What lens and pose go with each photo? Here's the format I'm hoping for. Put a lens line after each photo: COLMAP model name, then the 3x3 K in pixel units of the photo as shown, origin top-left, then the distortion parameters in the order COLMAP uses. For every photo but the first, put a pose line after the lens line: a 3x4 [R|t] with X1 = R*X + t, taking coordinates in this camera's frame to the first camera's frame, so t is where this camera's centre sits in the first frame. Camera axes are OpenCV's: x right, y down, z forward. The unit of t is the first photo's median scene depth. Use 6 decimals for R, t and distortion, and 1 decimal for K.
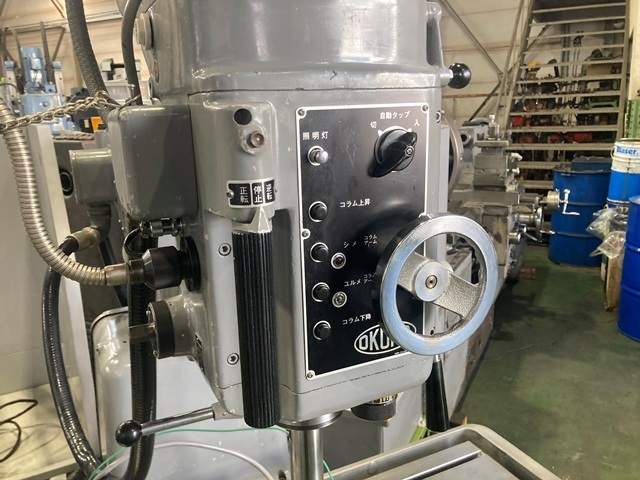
lens RADIAL K [[525.8, 0, 320.1], [0, 525.8, 235.5], [0, 0, 1]] dist [0.039111, -0.041370]
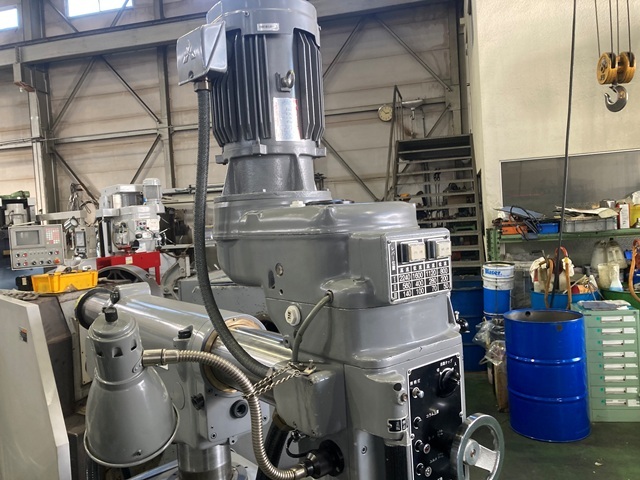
lens RADIAL K [[525.8, 0, 314.1], [0, 525.8, 221.4], [0, 0, 1]] dist [0.039111, -0.041370]
pose [[0.974889, -0.032191, 0.220351, -0.089338], [0.081101, 0.972867, -0.216685, -0.043402], [-0.207397, 0.229115, 0.951048, -0.101128]]
